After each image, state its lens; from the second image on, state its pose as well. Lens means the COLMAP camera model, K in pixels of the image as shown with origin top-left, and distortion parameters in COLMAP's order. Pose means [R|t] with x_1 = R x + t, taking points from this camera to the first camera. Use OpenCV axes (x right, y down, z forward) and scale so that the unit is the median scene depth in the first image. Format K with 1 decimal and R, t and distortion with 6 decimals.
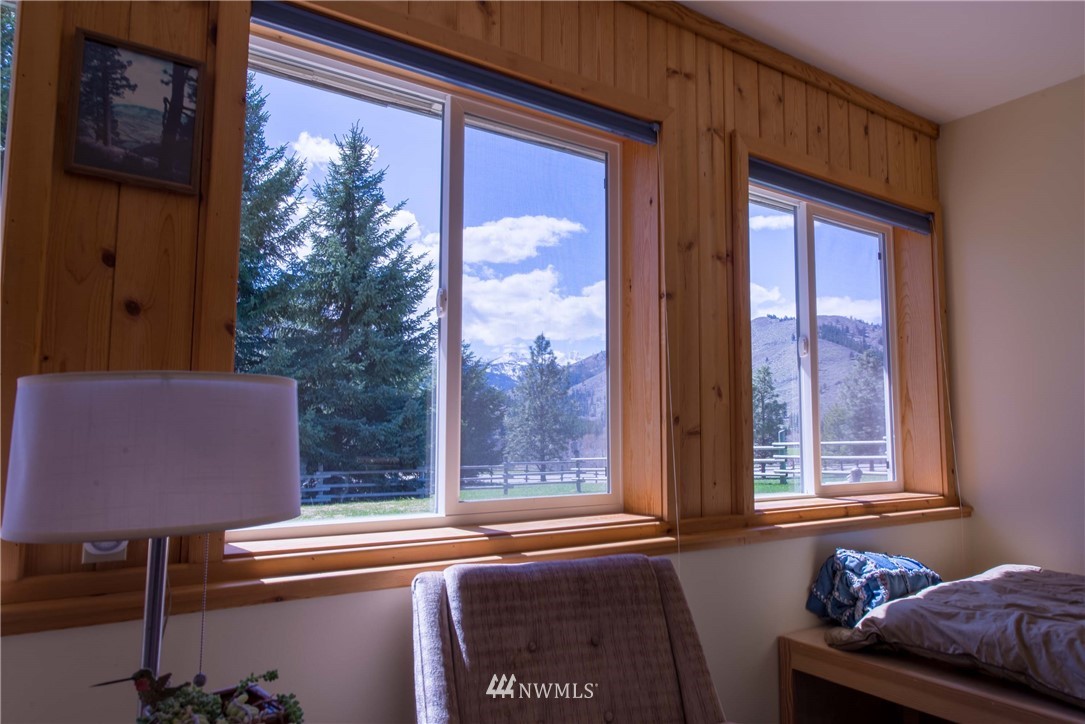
lens RADIAL K [[708.5, 0, 547.9], [0, 708.5, 363.1], [0, 0, 1]] dist [0.004230, -0.004791]
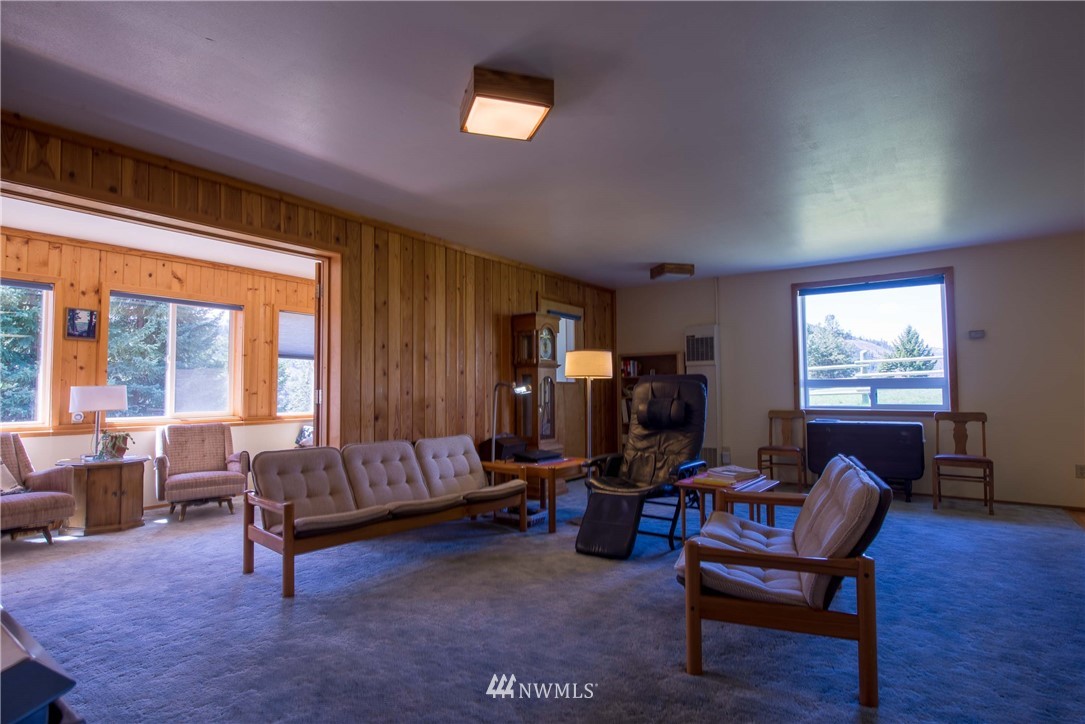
lens RADIAL K [[558.5, 0, 545.4], [0, 558.5, 363.0], [0, 0, 1]] dist [-0.002901, -0.002177]
pose [[0.940216, 0.004593, 0.340546, 0.600847], [-0.020546, 0.998853, 0.043253, -0.197809], [-0.339957, -0.047664, 0.939232, -2.034084]]
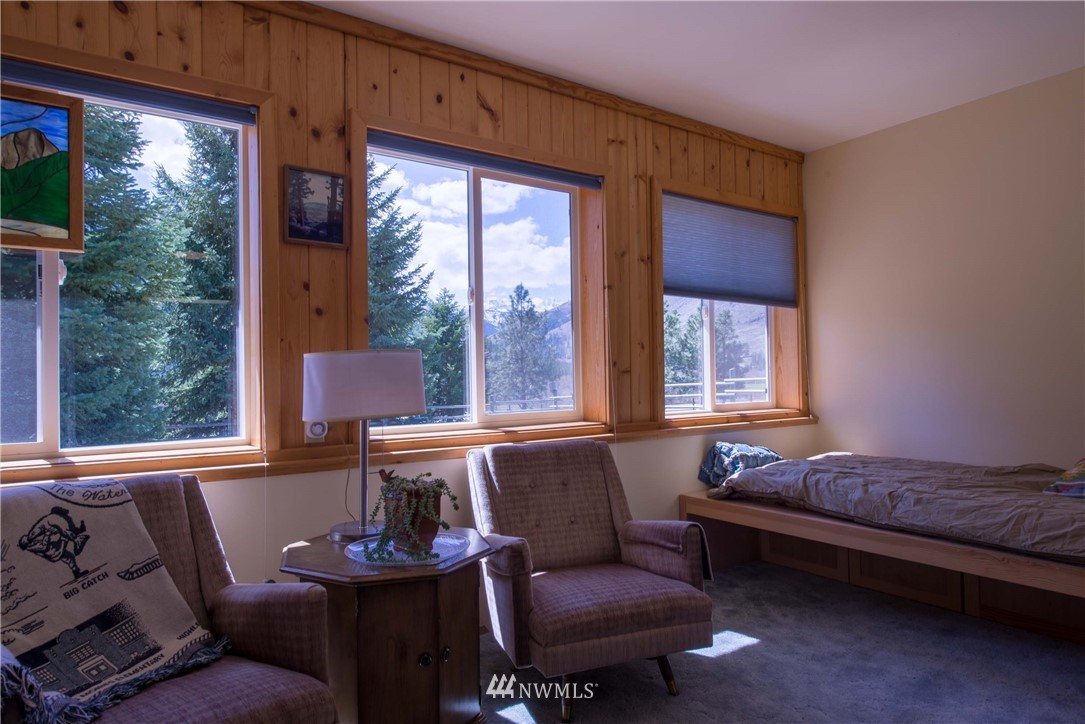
lens RADIAL K [[668.9, 0, 542.9], [0, 668.9, 361.0], [0, 0, 1]] dist [0.002689, -0.000196]
pose [[0.999535, -0.019679, 0.023281, -0.018299], [0.017816, 0.996820, 0.077672, -0.045865], [-0.024735, -0.077221, 0.996707, -0.496288]]
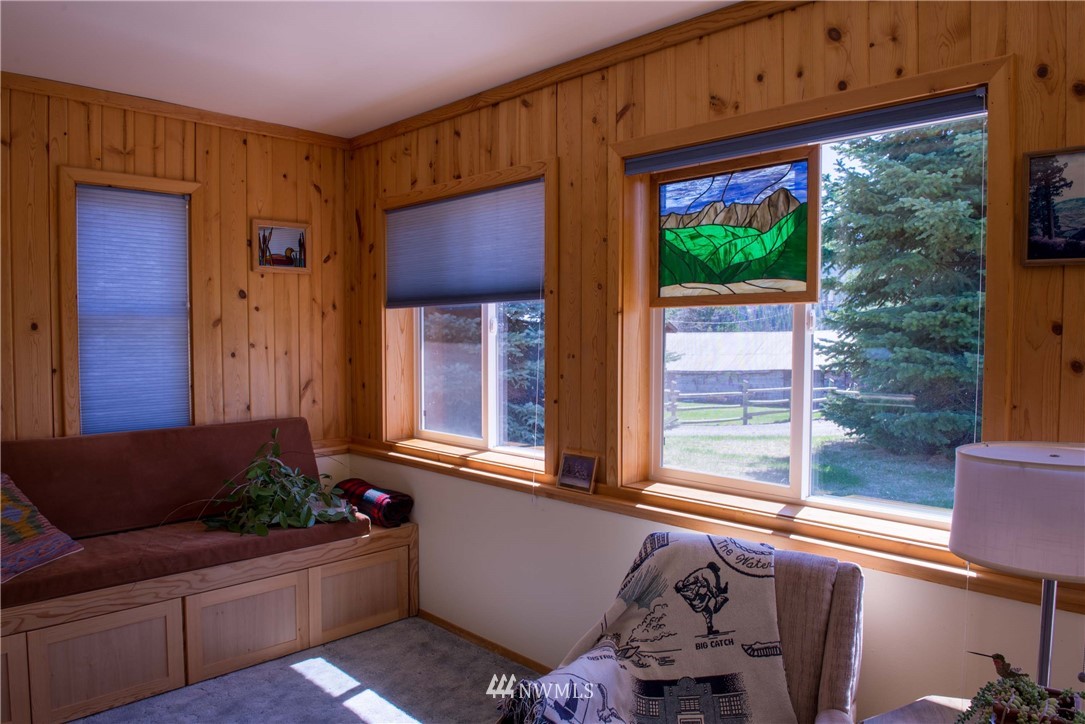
lens RADIAL K [[741.9, 0, 538.8], [0, 741.9, 365.3], [0, 0, 1]] dist [-0.044709, -0.003347]
pose [[0.187150, 0.037071, -0.981632, 0.290057], [0.091391, 0.994297, 0.054973, -0.143638], [0.978071, -0.100001, 0.182694, -0.090118]]
